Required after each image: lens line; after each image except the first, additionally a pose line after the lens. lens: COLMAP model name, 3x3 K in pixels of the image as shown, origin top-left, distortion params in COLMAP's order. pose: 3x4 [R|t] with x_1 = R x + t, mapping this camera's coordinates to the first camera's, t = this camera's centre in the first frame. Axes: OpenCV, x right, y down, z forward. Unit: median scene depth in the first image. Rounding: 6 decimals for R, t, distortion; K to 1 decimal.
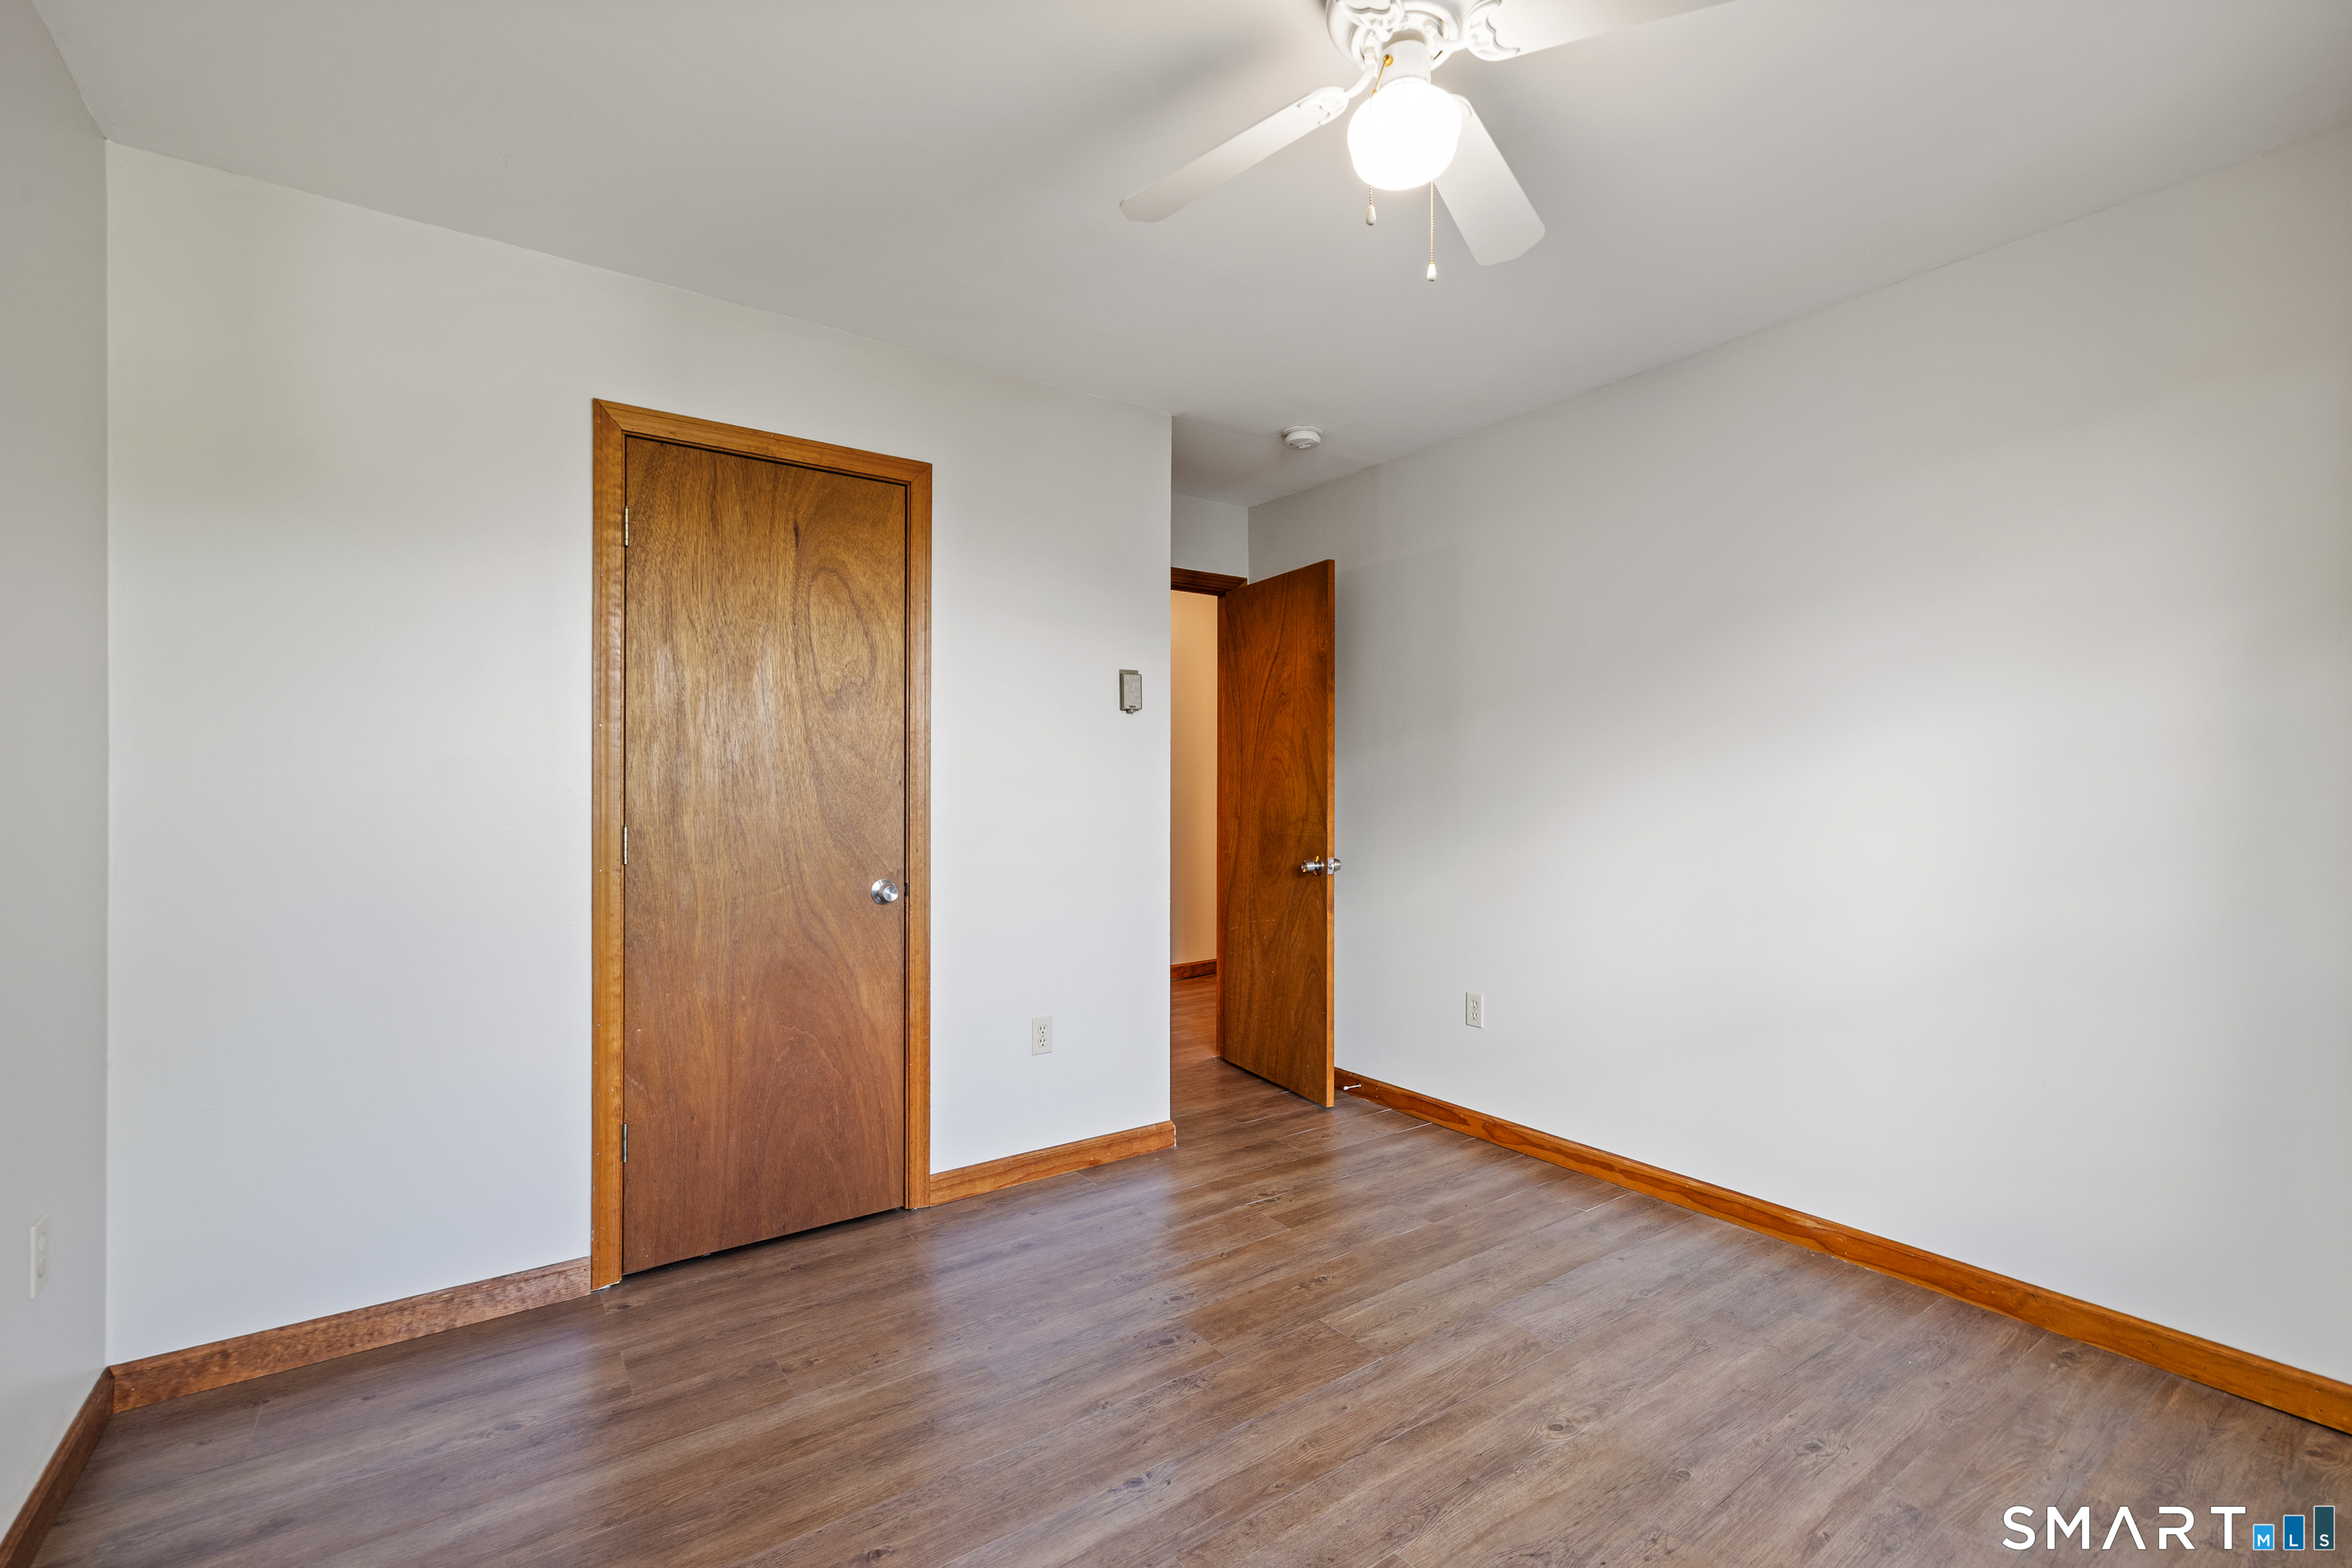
lens RADIAL K [[1041.1, 0, 1176.1], [0, 1041.1, 791.5], [0, 0, 1]] dist [0.004045, 0.000677]
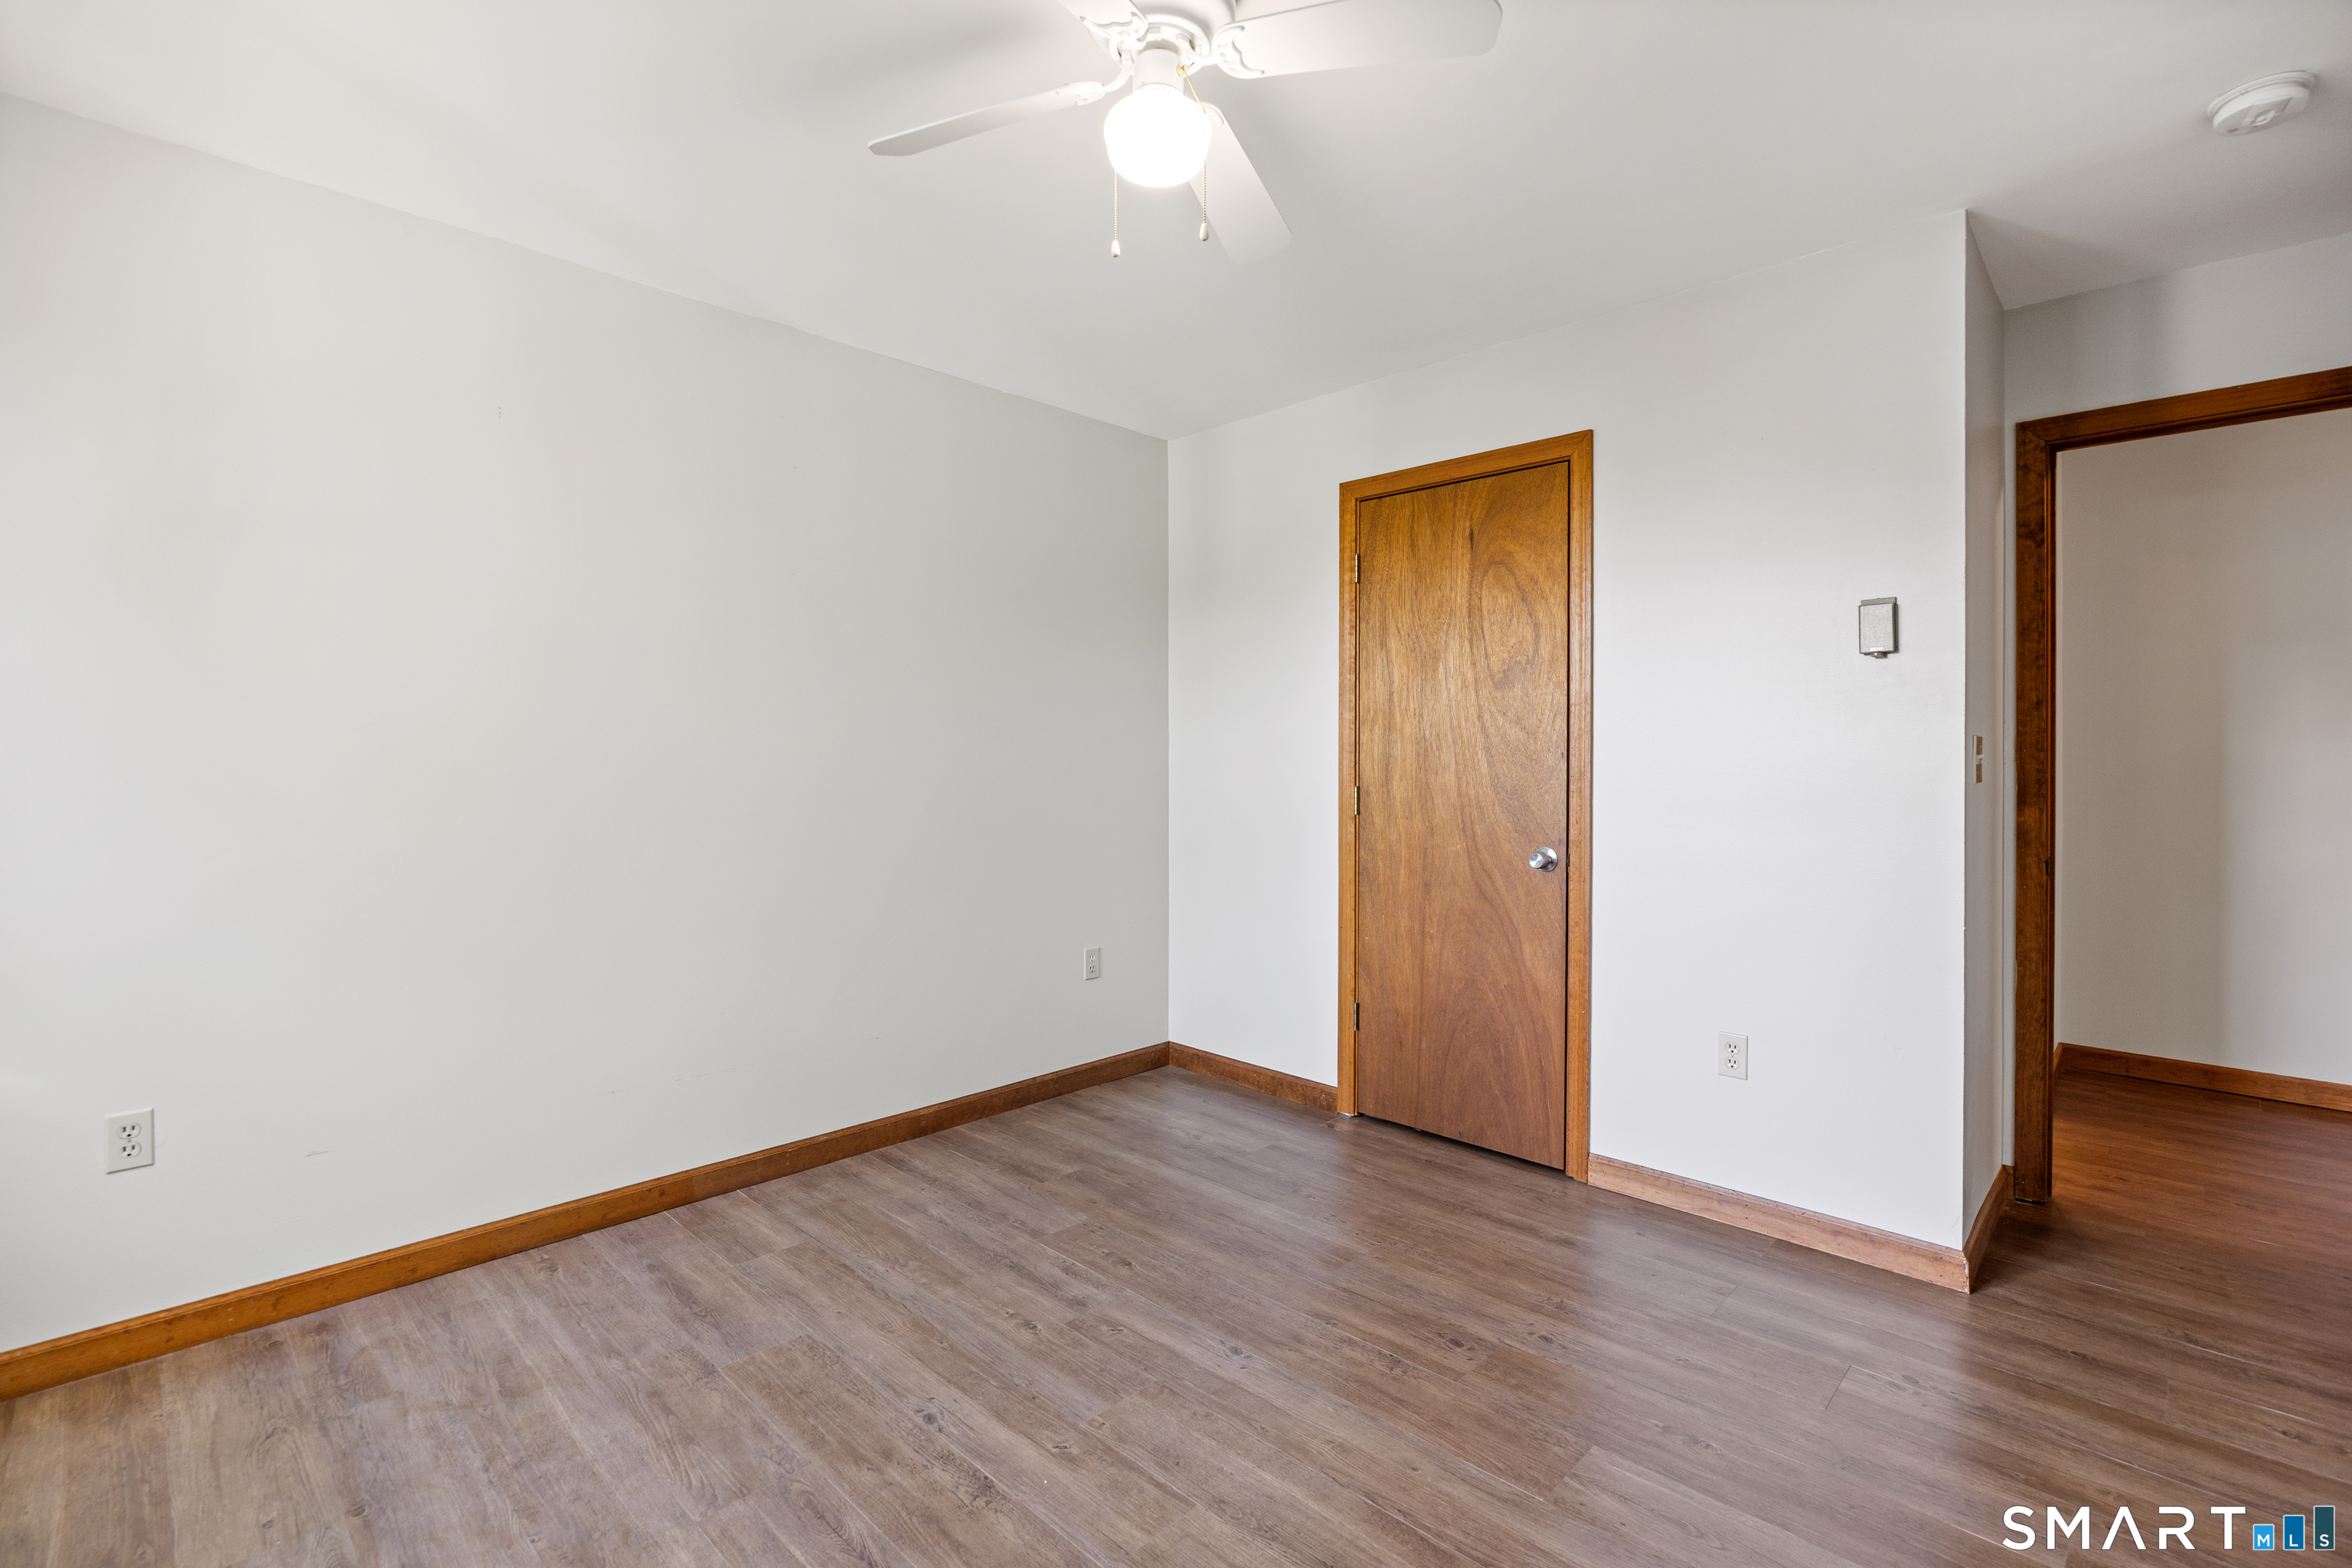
lens RADIAL K [[1048.8, 0, 1168.5], [0, 1048.8, 772.0], [0, 0, 1]] dist [-0.013677, 0.000632]
pose [[0.167733, 0.014403, -0.985727, 0.728023], [-0.005281, 0.999892, 0.013712, -0.003657], [0.985818, 0.002906, 0.167791, 0.481260]]
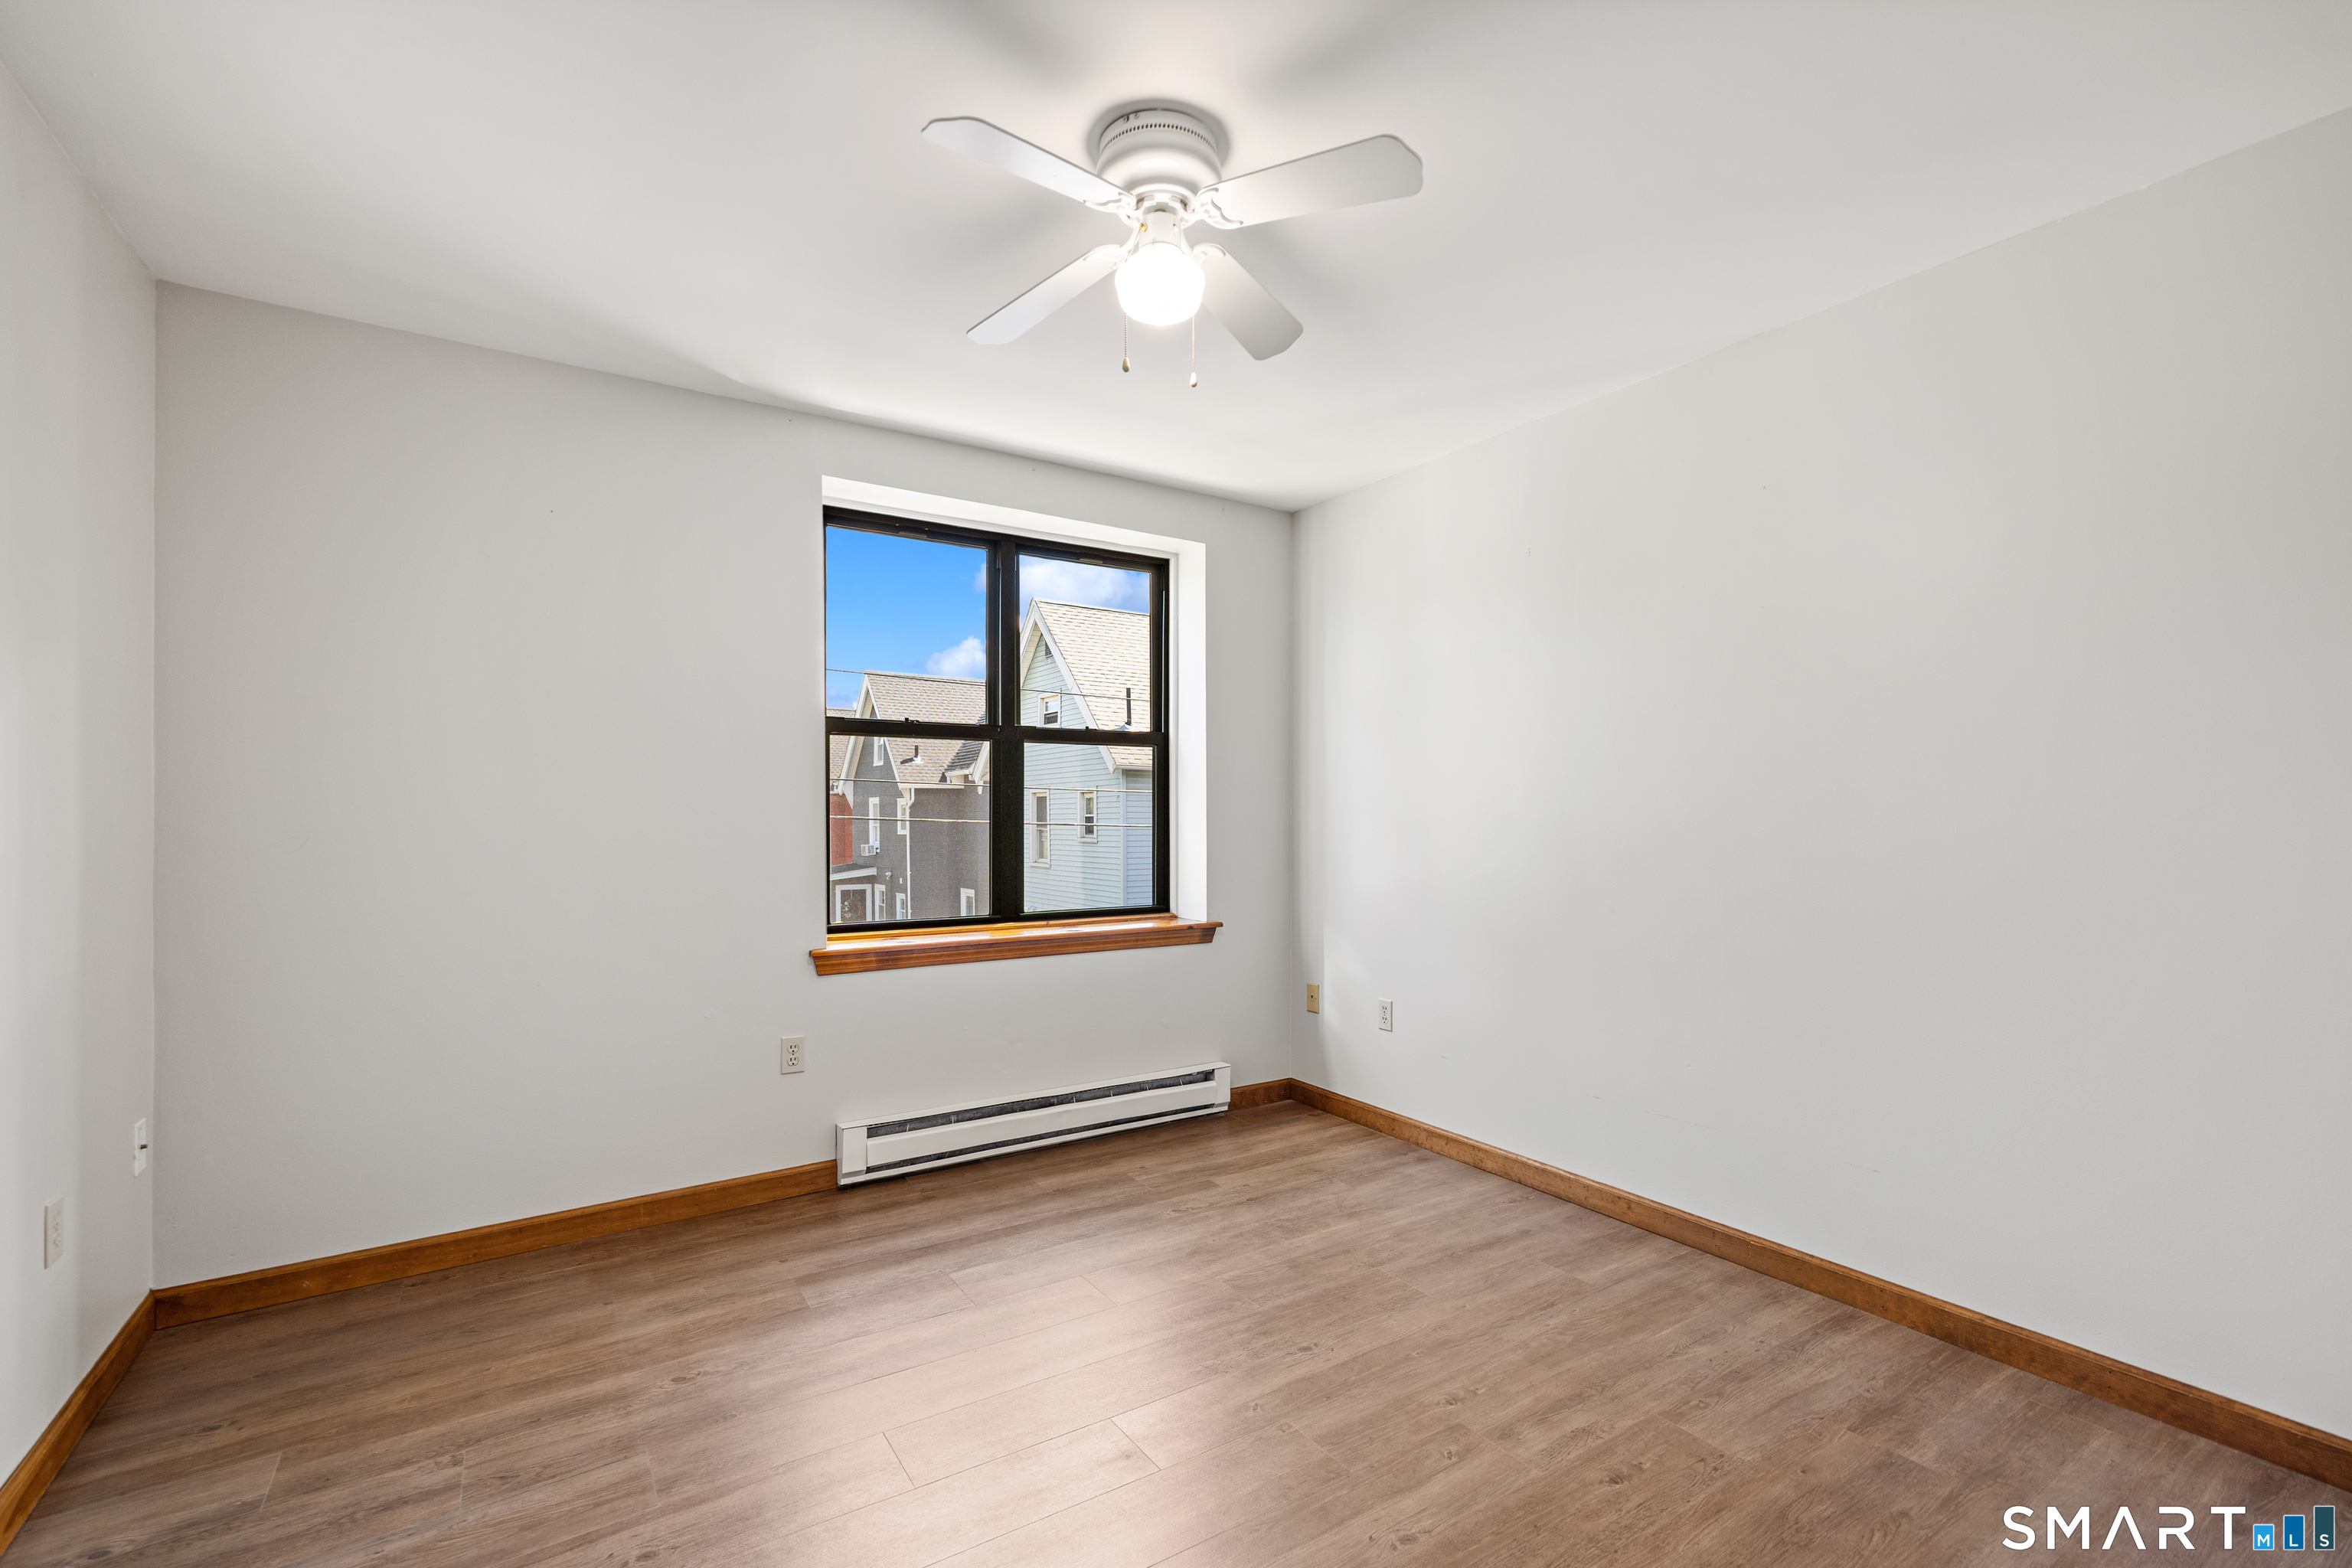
lens RADIAL K [[1041.1, 0, 1176.1], [0, 1041.1, 791.5], [0, 0, 1]] dist [0.004045, 0.000677]
pose [[-0.998706, 0.000953, 0.050840, 0.081401], [0.000141, 0.999873, -0.015966, -0.004983], [-0.050849, -0.015938, -0.998579, 1.310811]]
